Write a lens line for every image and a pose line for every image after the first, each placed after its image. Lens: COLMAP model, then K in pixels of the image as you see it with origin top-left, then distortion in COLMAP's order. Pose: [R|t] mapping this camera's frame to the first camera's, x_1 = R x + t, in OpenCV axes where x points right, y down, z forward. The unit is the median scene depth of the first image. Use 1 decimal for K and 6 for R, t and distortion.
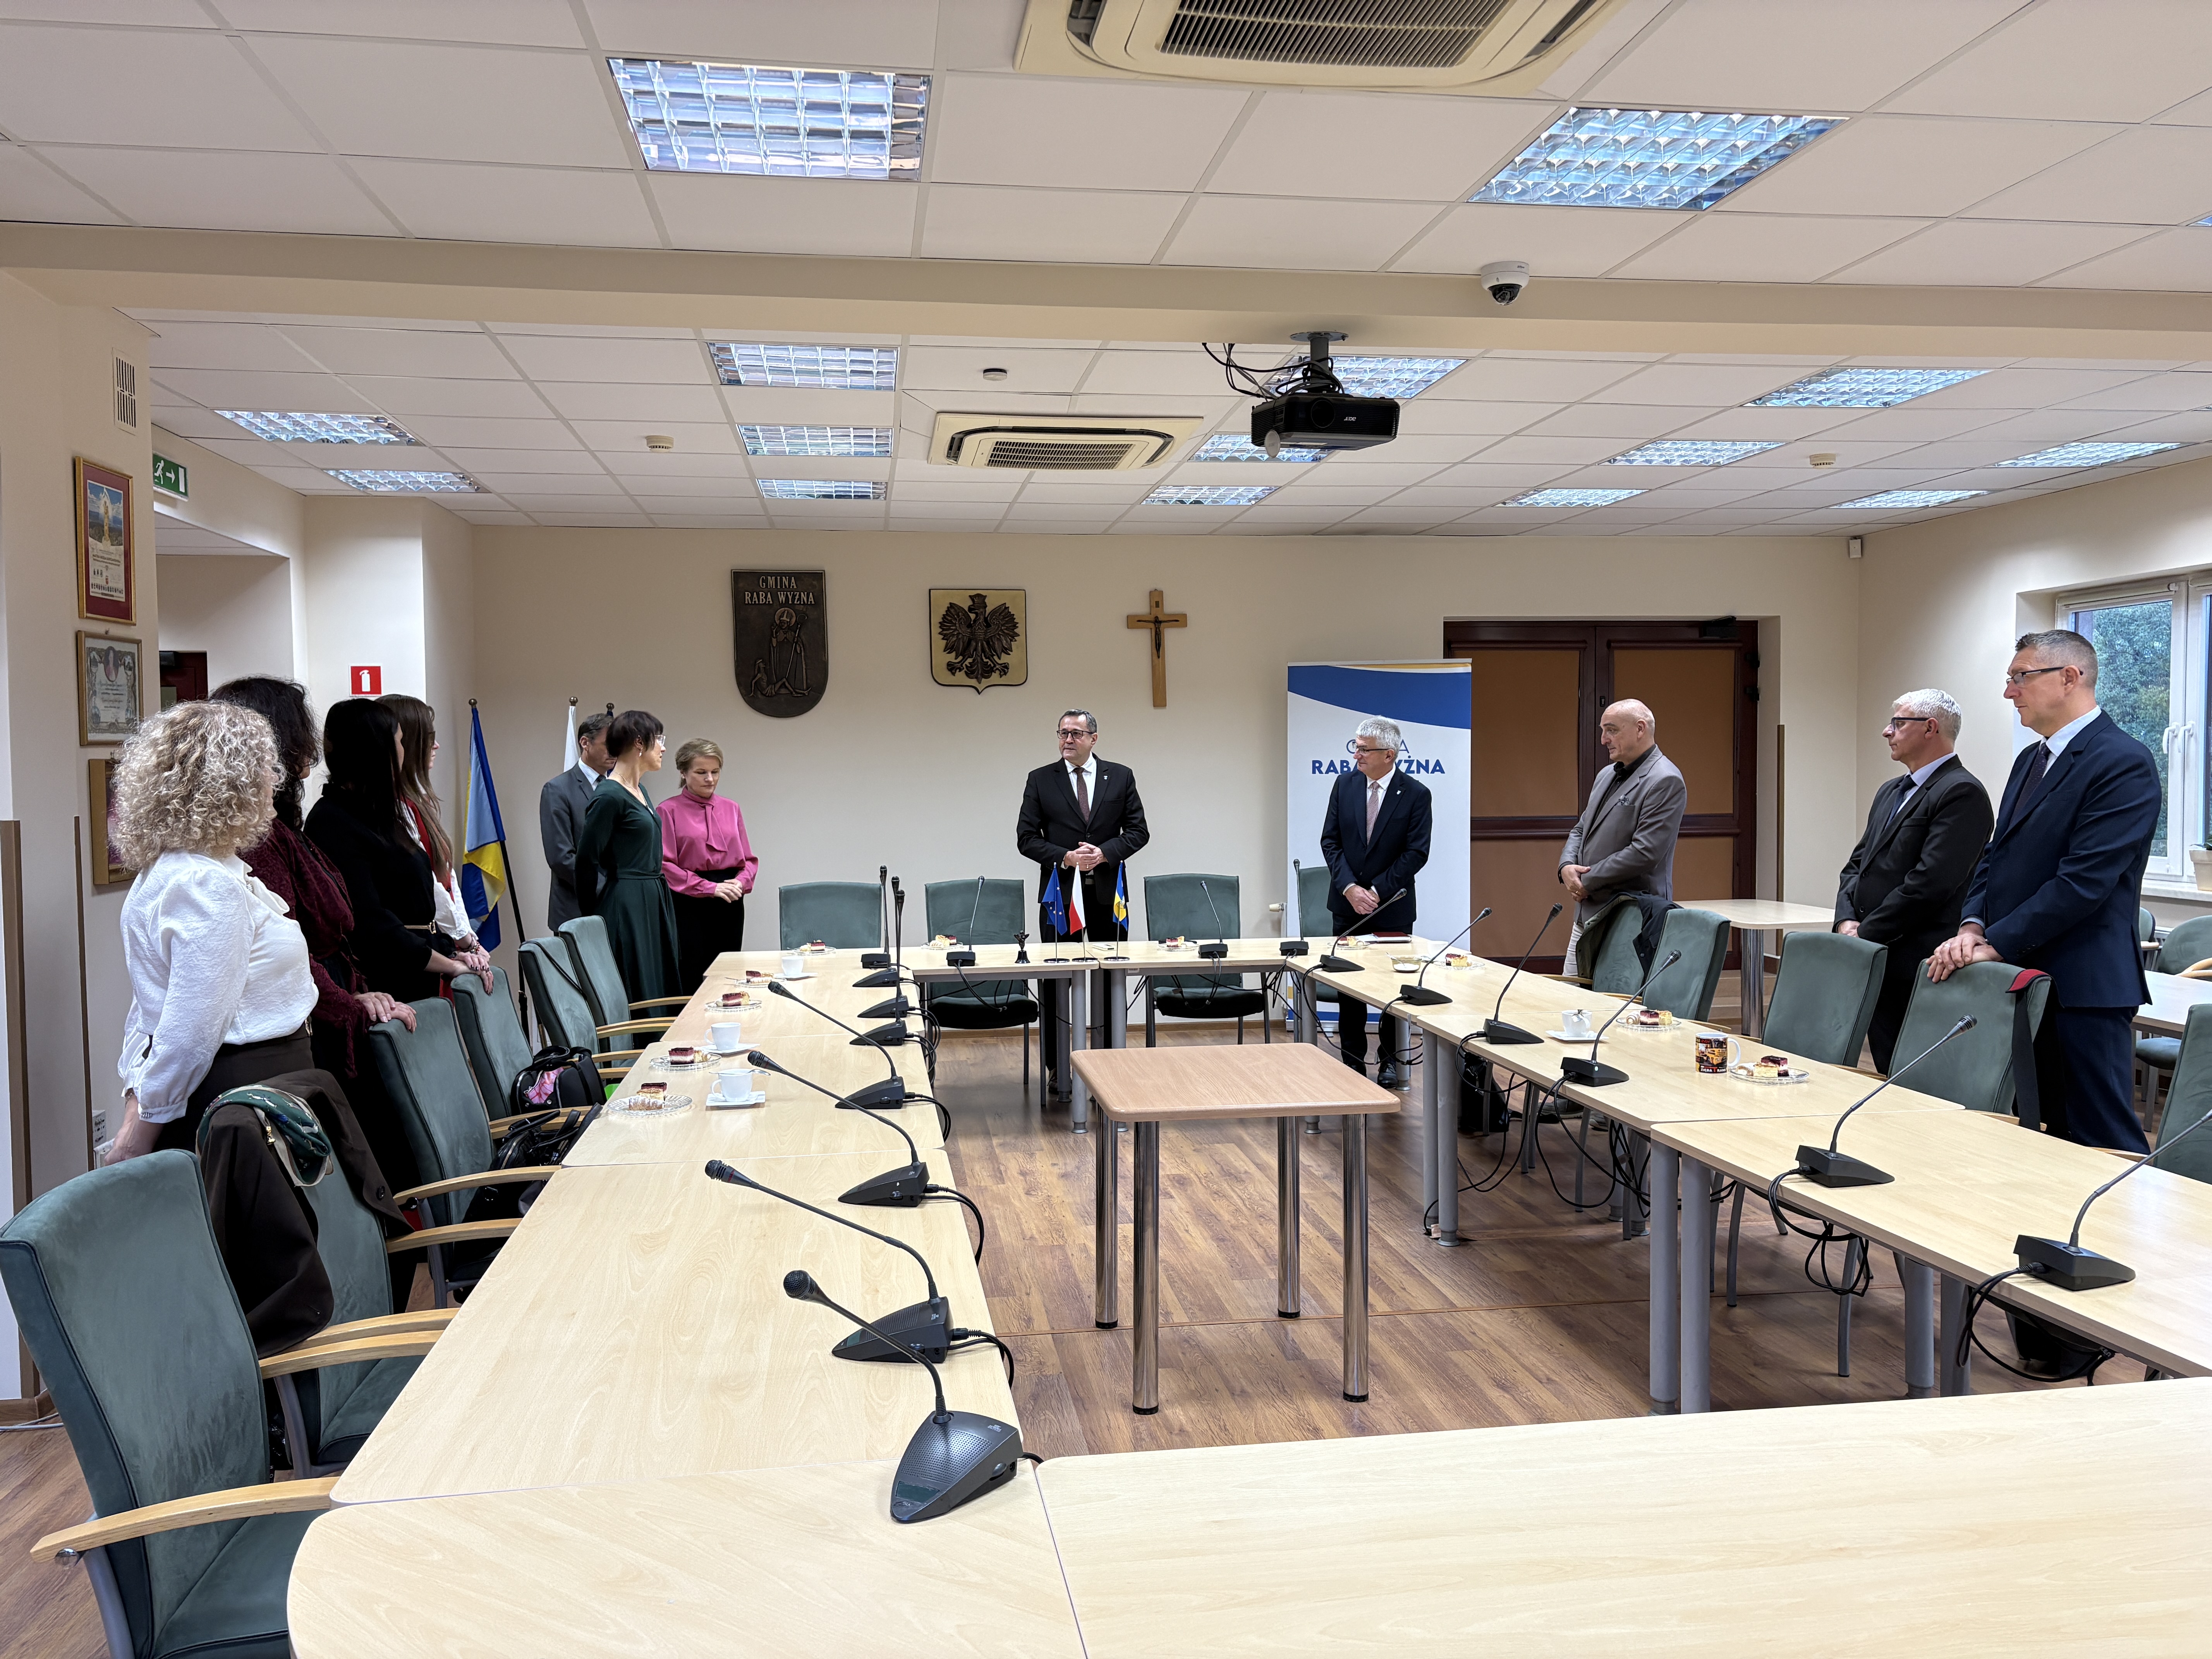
lens RADIAL K [[1662.2, 0, 1118.6], [0, 1662.2, 828.2], [0, 0, 1]] dist [0.067243, -0.065908]
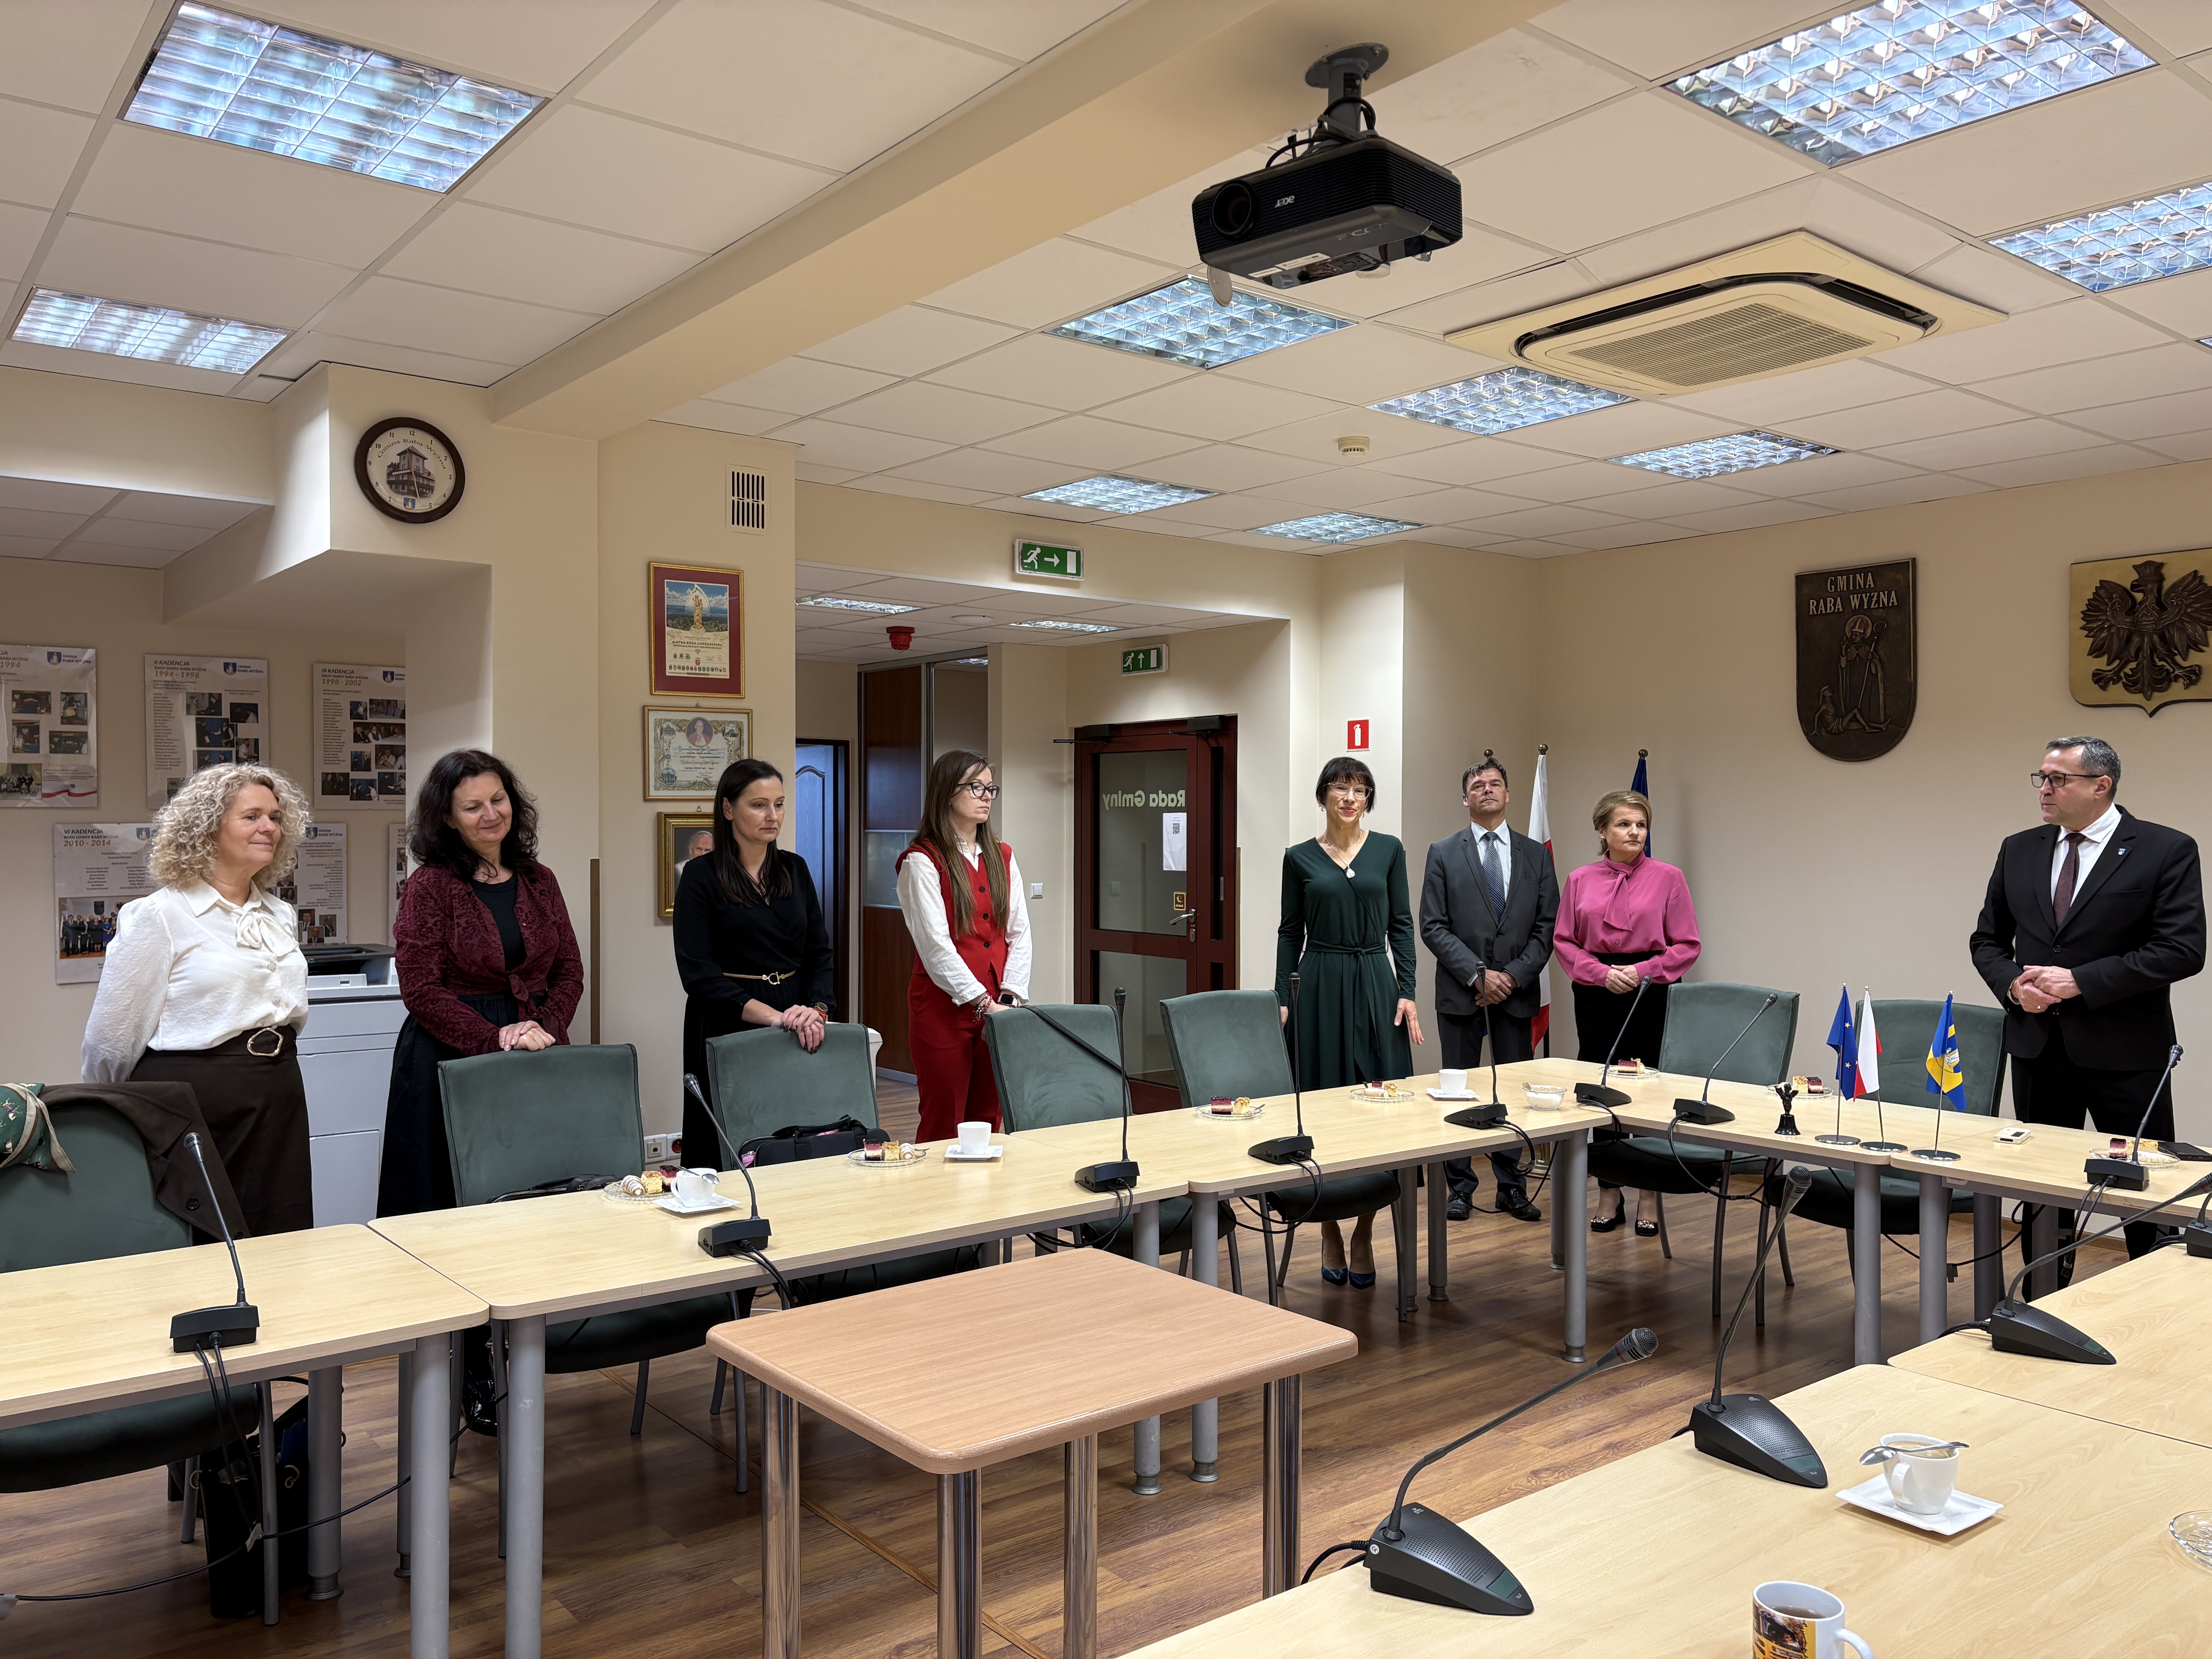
lens RADIAL K [[1662.2, 0, 1112.5], [0, 1662.2, 838.8], [0, 0, 1]] dist [0.067243, -0.065908]
pose [[0.500612, 0.018732, -0.865469, 0.324103], [-0.041676, 0.999128, -0.002482, -0.017813], [0.864668, 0.037312, 0.500956, 0.379577]]
